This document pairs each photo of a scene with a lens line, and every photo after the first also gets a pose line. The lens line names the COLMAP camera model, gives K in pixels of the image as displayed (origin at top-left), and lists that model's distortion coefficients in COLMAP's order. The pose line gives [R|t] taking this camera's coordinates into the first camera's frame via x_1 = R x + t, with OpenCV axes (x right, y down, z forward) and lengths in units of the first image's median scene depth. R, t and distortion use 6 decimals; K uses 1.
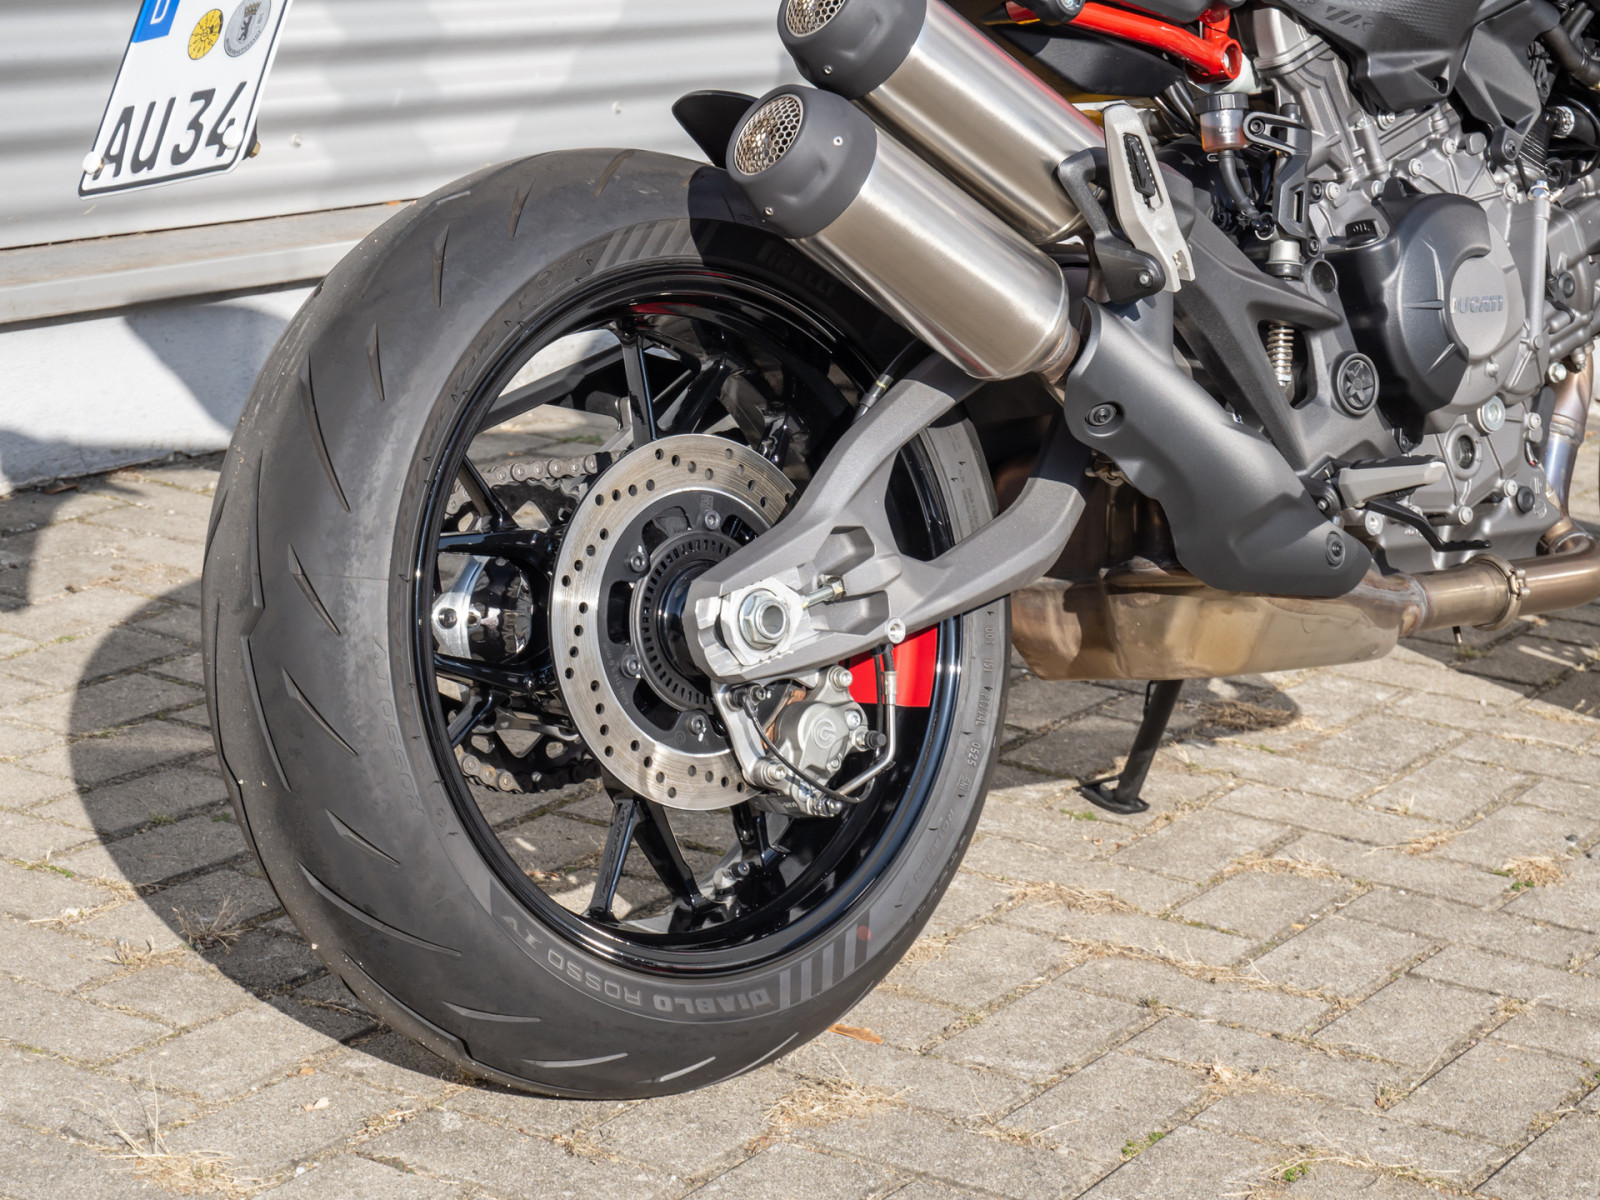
lens RADIAL K [[3945.8, 0, 800.0], [0, 3945.8, 600.0], [0, 0, 1]] dist [0.341533, 0.076335]
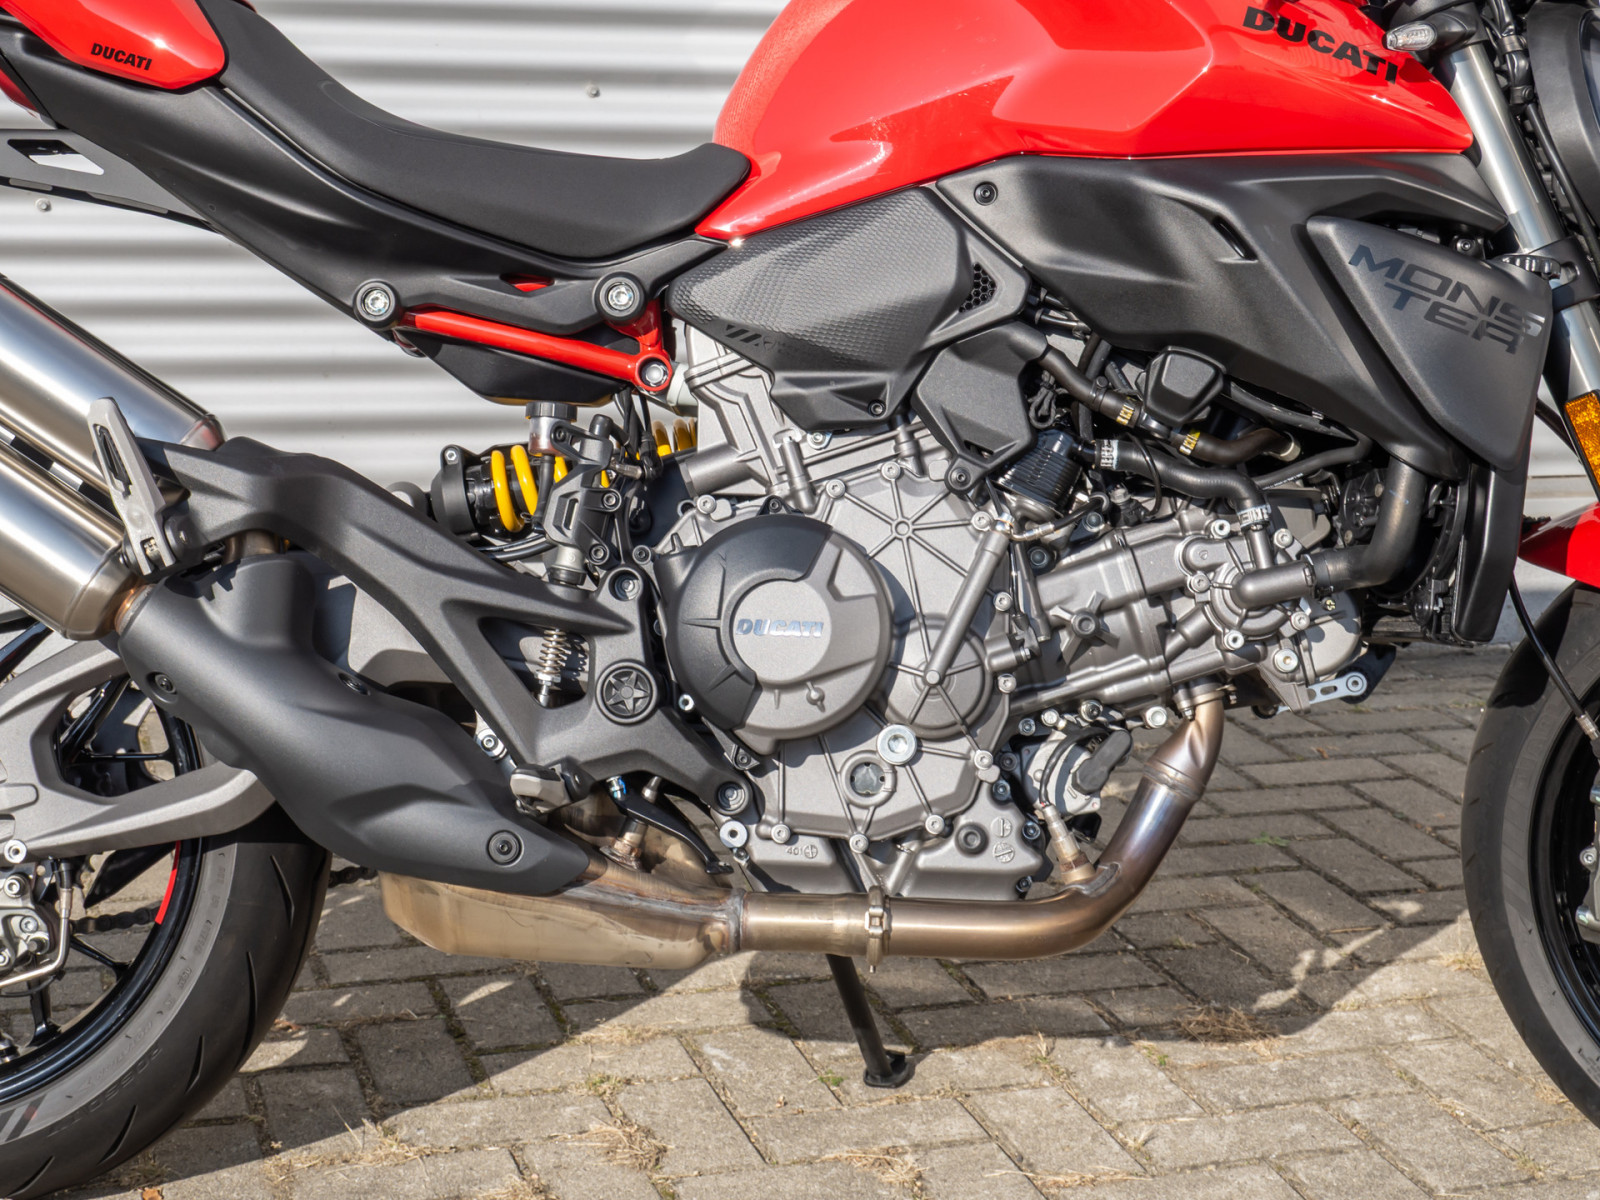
lens RADIAL K [[2804.5, 0, 800.0], [0, 2804.5, 600.0], [0, 0, 1]] dist [-0.012211, 0.205971]
pose [[0.726057, 0.097040, -0.680753, 0.728526], [-0.126941, 0.991892, 0.006003, -0.097049], [0.675816, 0.082057, 0.732489, 0.562266]]
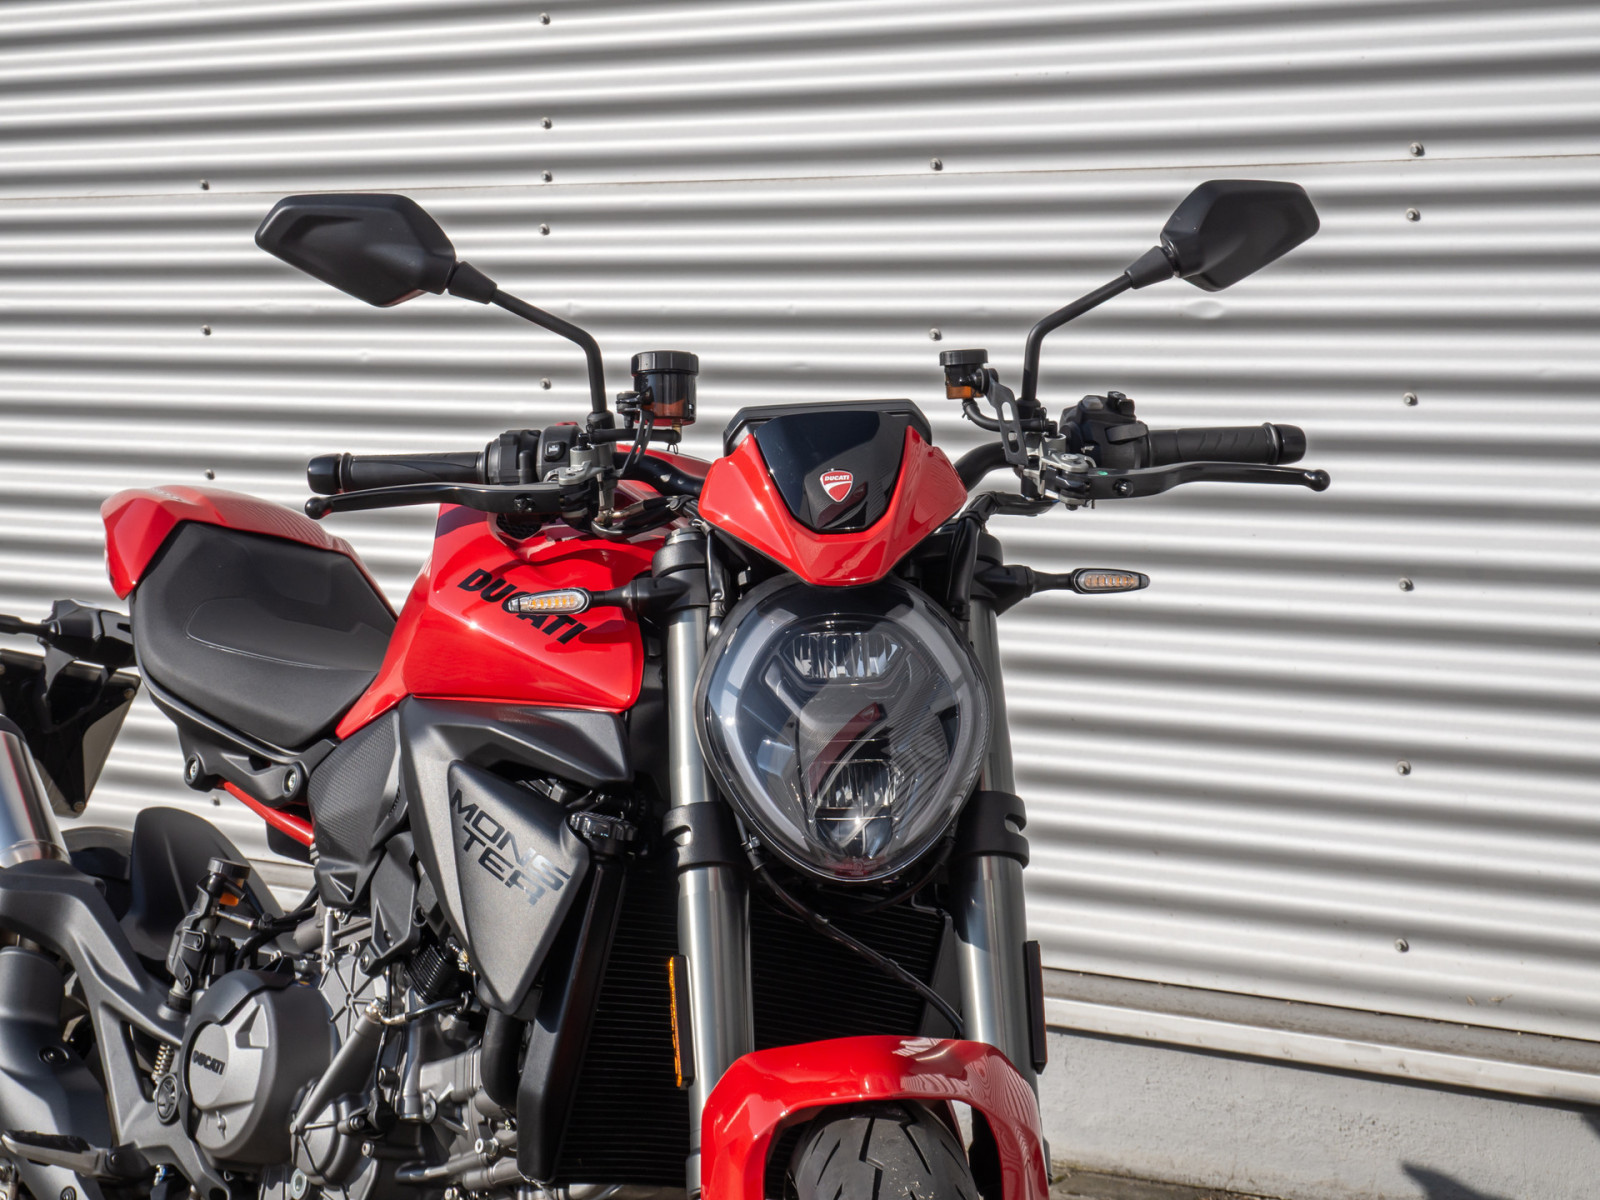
lens RADIAL K [[3305.9, 0, 800.0], [0, 3305.9, 600.0], [0, 0, 1]] dist [-0.227138, 2.054942]
pose [[-0.107956, 0.014469, -0.994050, 1.269282], [-0.224310, 0.973756, 0.038534, -0.322894], [0.968520, 0.227135, -0.101878, 1.403637]]
